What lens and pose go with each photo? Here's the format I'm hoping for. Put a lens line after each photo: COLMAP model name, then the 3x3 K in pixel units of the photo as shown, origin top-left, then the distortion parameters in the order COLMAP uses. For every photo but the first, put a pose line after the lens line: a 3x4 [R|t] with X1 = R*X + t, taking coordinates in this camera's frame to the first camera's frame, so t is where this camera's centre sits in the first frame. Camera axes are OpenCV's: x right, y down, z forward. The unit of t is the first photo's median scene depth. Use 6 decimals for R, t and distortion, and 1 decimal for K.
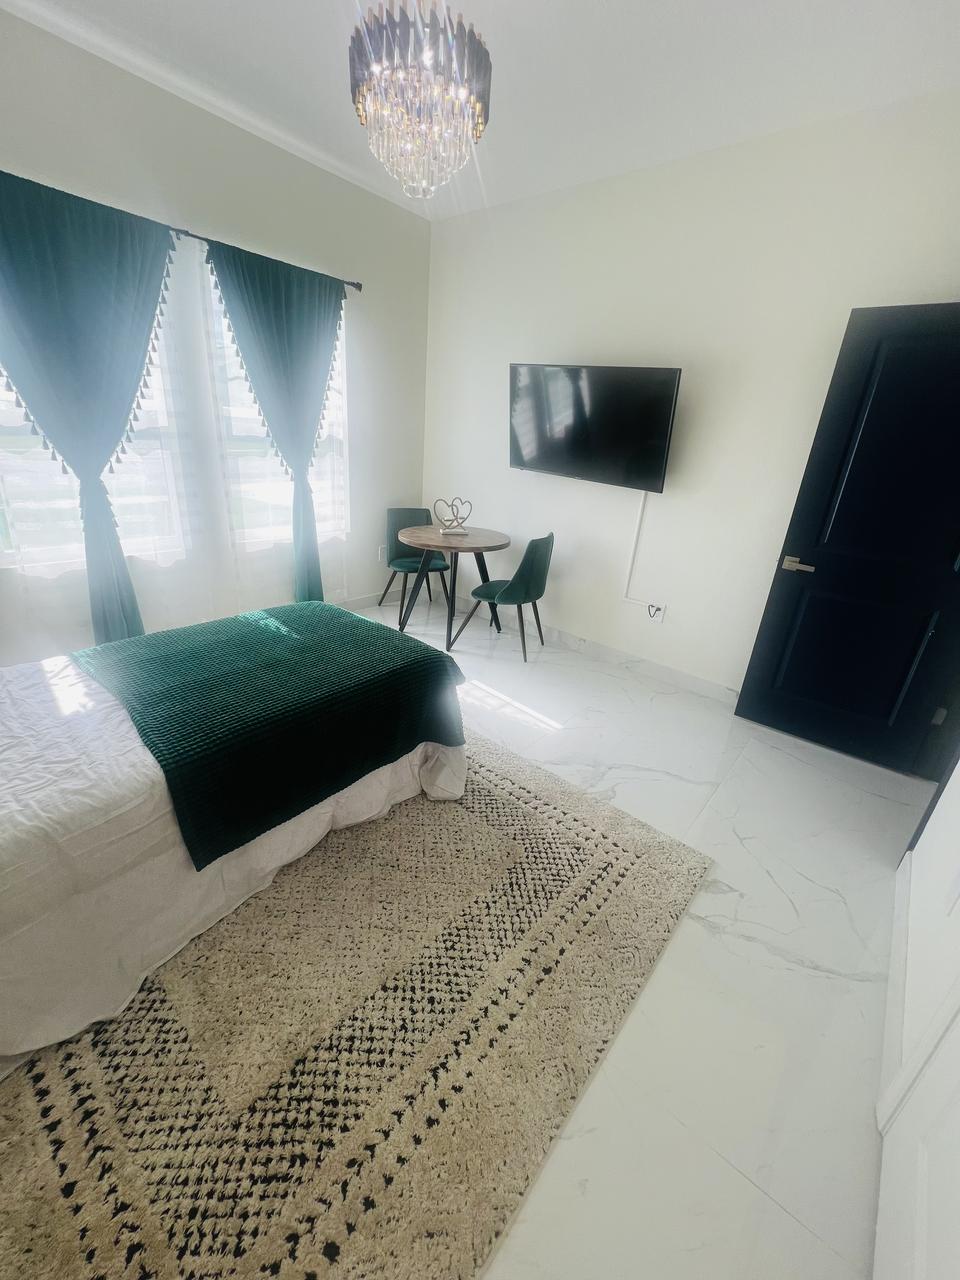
lens RADIAL K [[508.8, 0, 479.7], [0, 508.8, 636.7], [0, 0, 1]] dist [-0.000156, -0.000102]
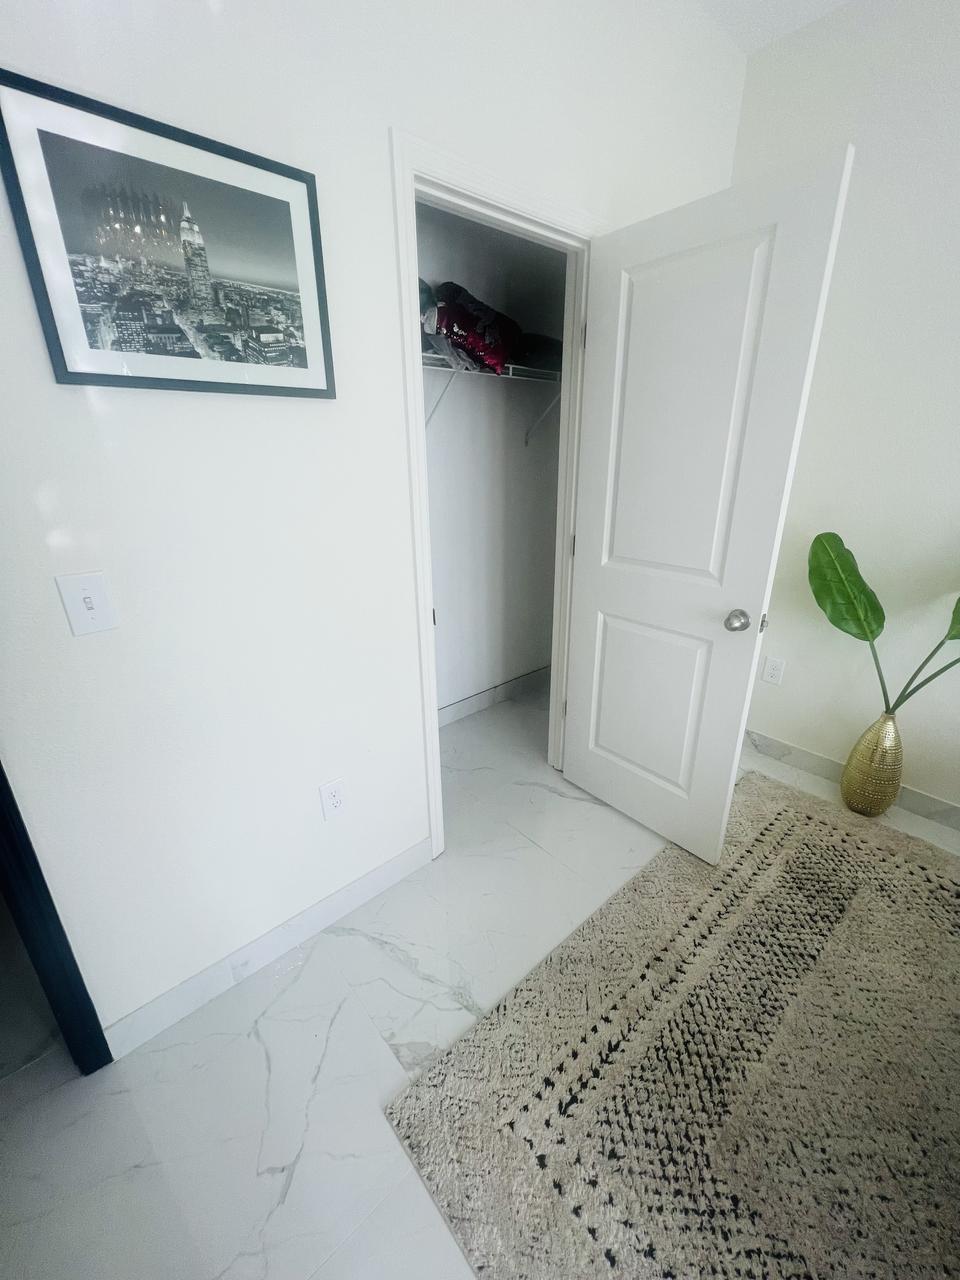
lens RADIAL K [[507.0, 0, 480.0], [0, 507.0, 640.0], [0, 0, 1]] dist [-0.000546, -0.000023]
pose [[-0.987547, -0.107292, 0.115060, 0.383636], [-0.001680, 0.738514, 0.674236, -0.447357], [-0.157313, 0.665647, -0.729498, 1.198836]]
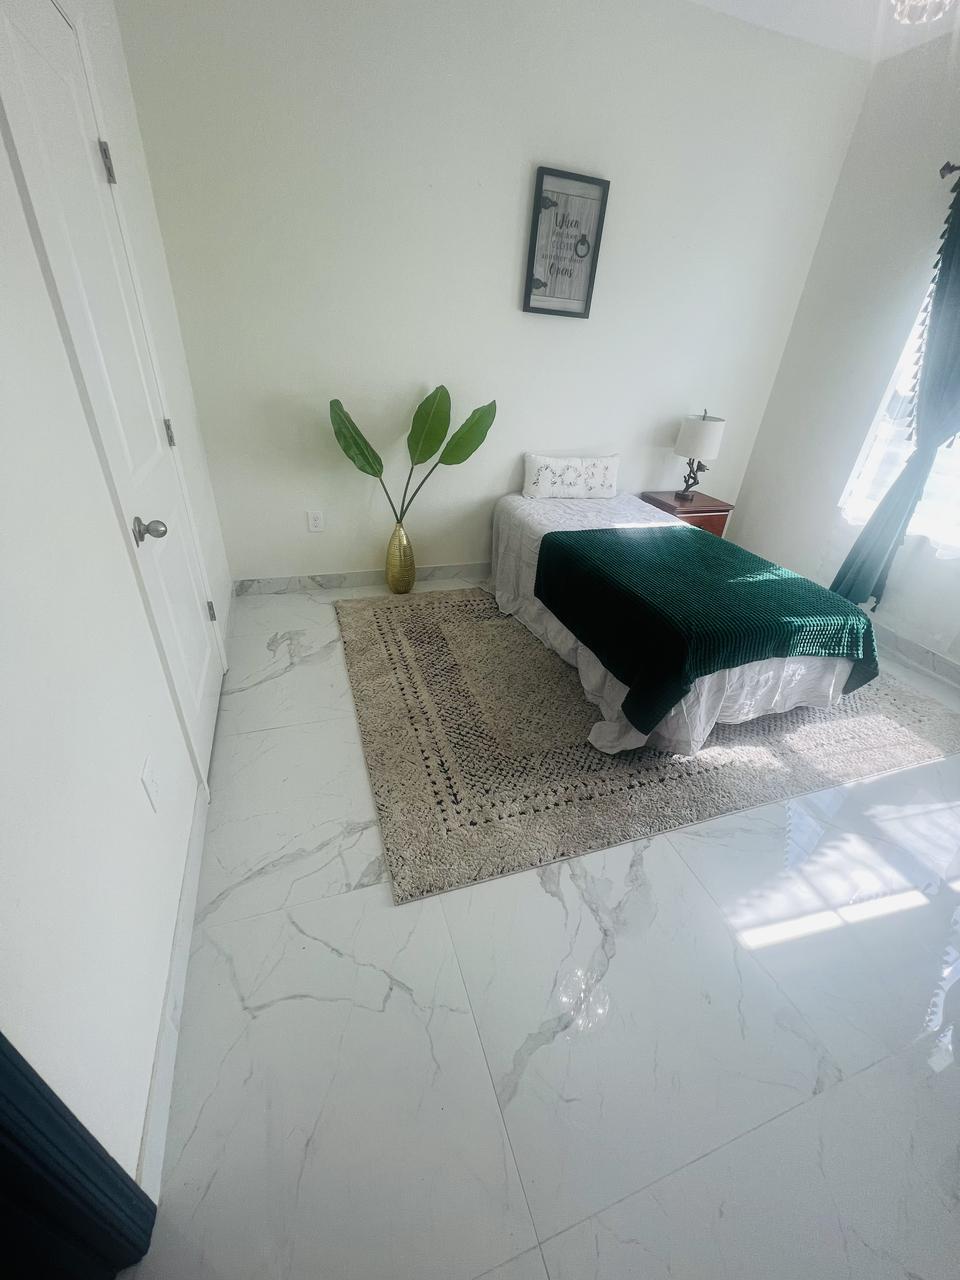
lens RADIAL K [[509.5, 0, 480.7], [0, 509.5, 638.1], [0, 0, 1]] dist [-0.001420, -0.000094]
pose [[-0.501370, 0.350054, -0.791259, 0.989424], [-0.409886, 0.709284, 0.573506, -0.394627], [0.761985, 0.611865, -0.212132, 1.158337]]
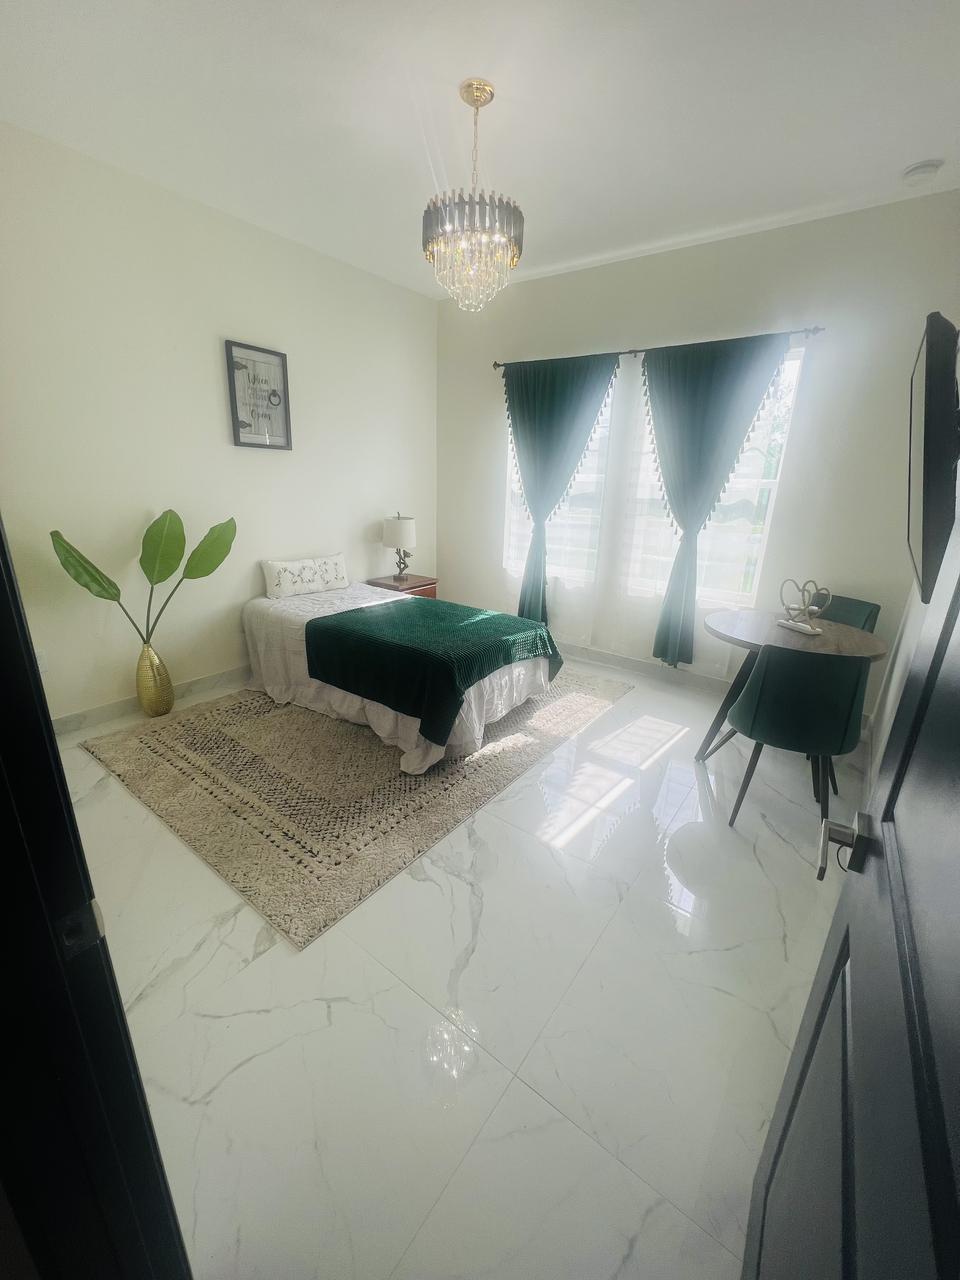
lens RADIAL K [[507.0, 0, 480.0], [0, 507.0, 640.0], [0, 0, 1]] dist [-0.000546, -0.000023]
pose [[0.062299, 0.242104, -0.968248, 1.325054], [-0.392678, 0.897837, 0.199233, -0.341711], [0.917564, 0.367798, 0.151003, 1.093358]]
